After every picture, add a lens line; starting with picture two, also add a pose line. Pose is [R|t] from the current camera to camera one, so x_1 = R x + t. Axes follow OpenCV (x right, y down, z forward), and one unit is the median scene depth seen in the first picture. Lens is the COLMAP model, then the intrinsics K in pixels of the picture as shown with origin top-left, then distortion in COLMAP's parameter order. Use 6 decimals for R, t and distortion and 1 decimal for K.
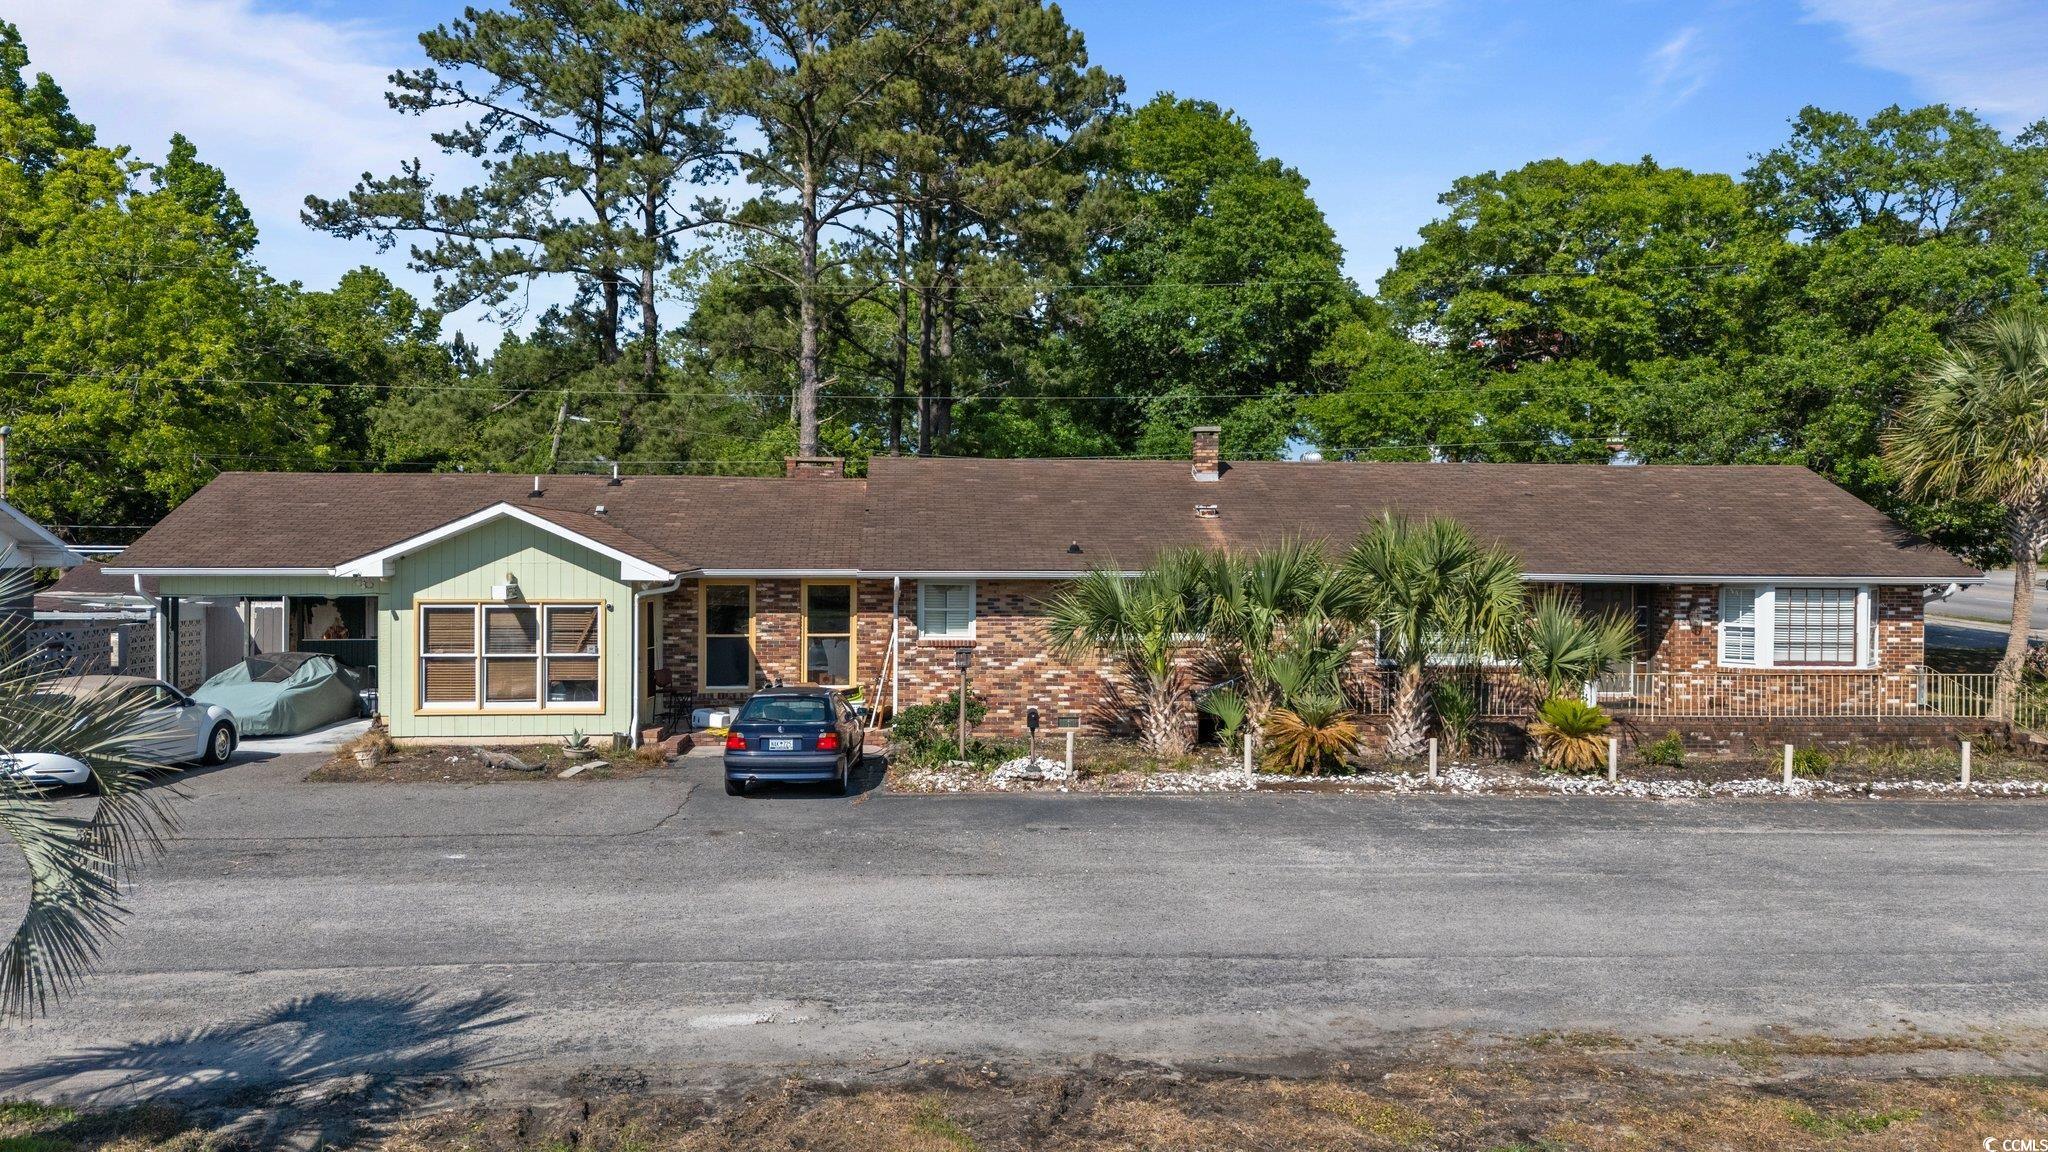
lens RADIAL K [[1493.4, 0, 1024.0], [0, 1493.4, 576.0], [0, 0, 1]] dist [0.061613, -0.000338]
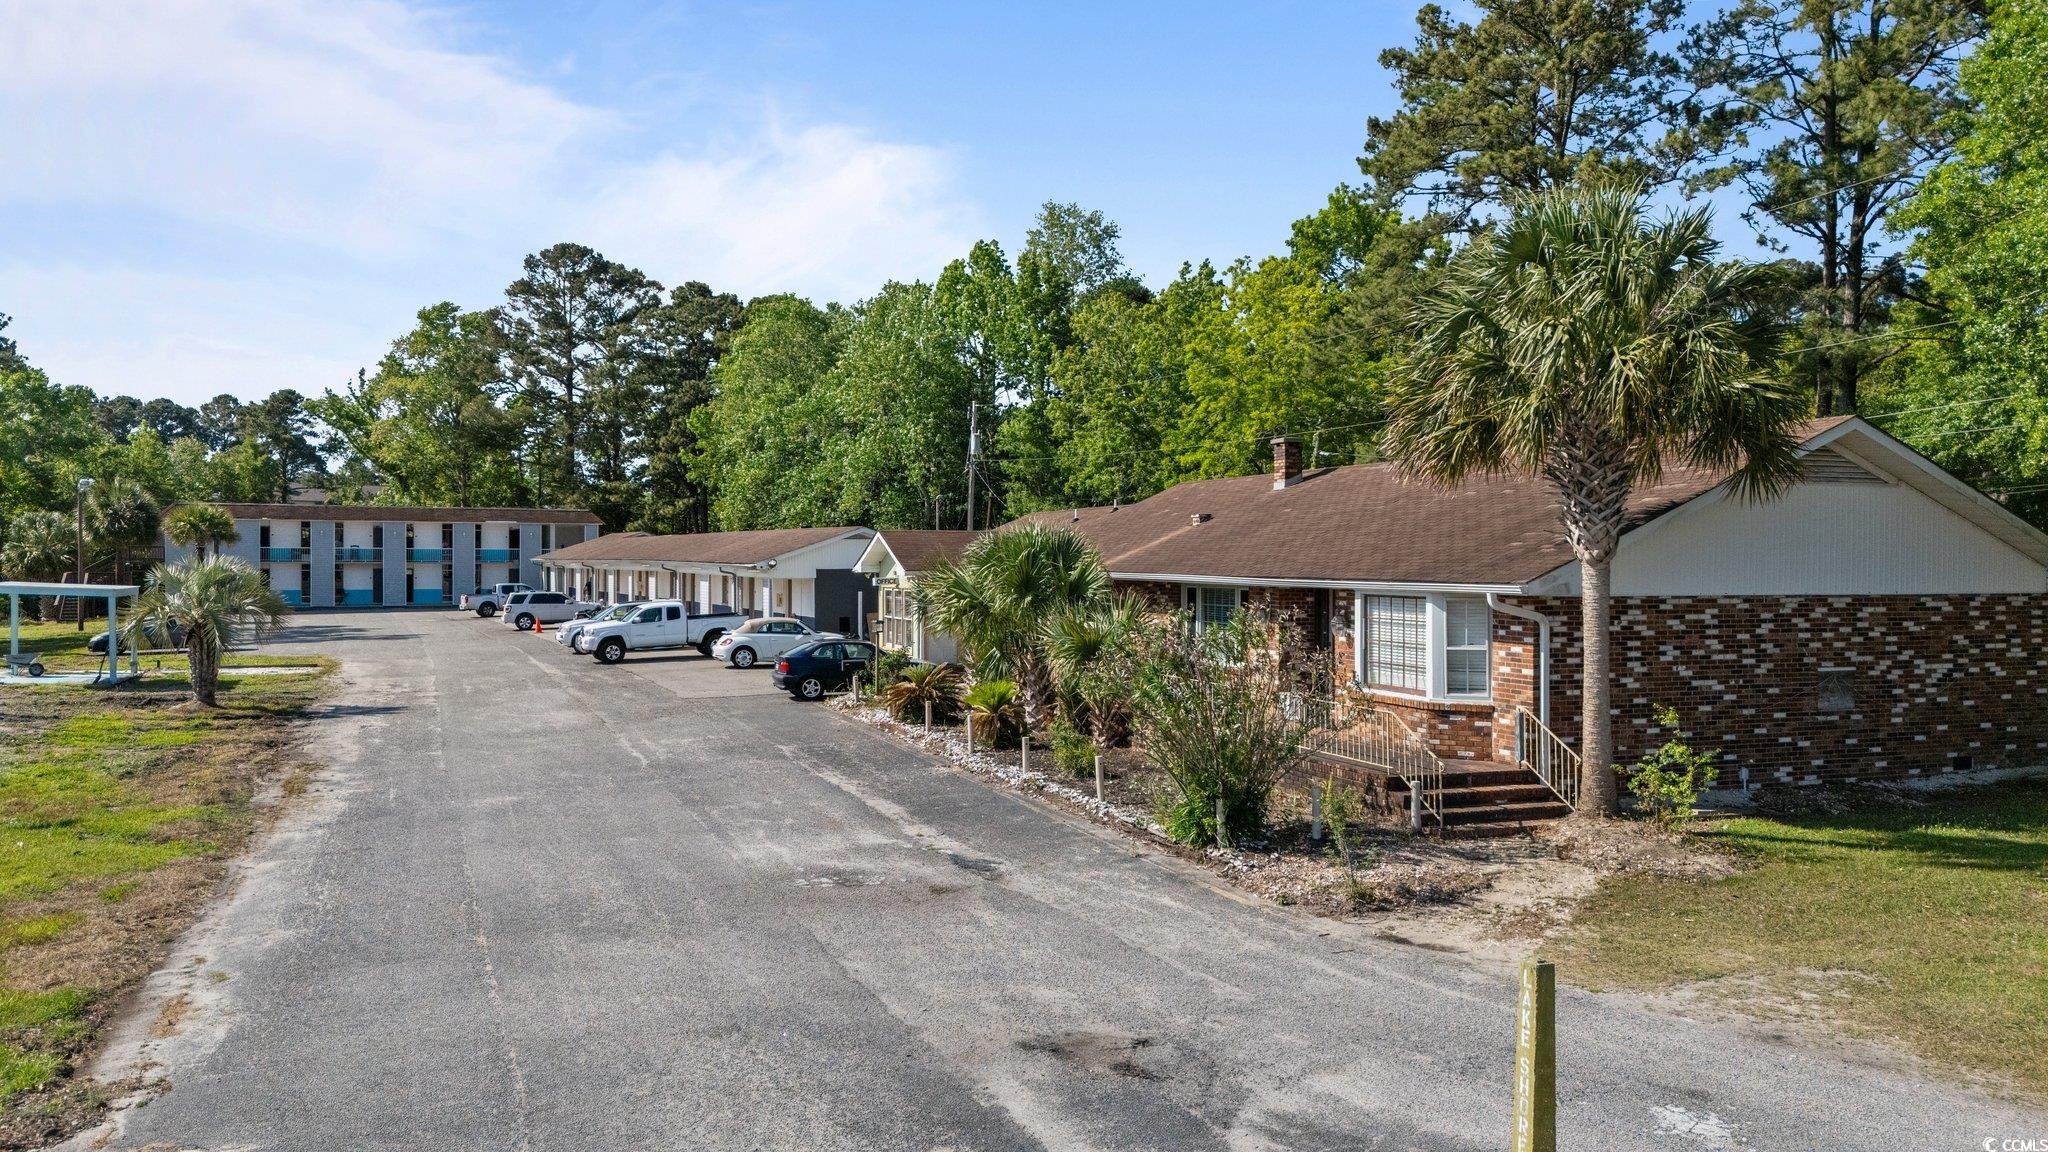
lens RADIAL K [[1491.7, 0, 1021.6], [0, 1491.7, 580.7], [0, 0, 1]] dist [0.063872, -0.002407]
pose [[0.316139, 0.009911, -0.948661, 1.205504], [-0.009463, 0.999929, 0.007294, -0.004298], [0.948666, 0.006671, 0.316210, 0.552094]]
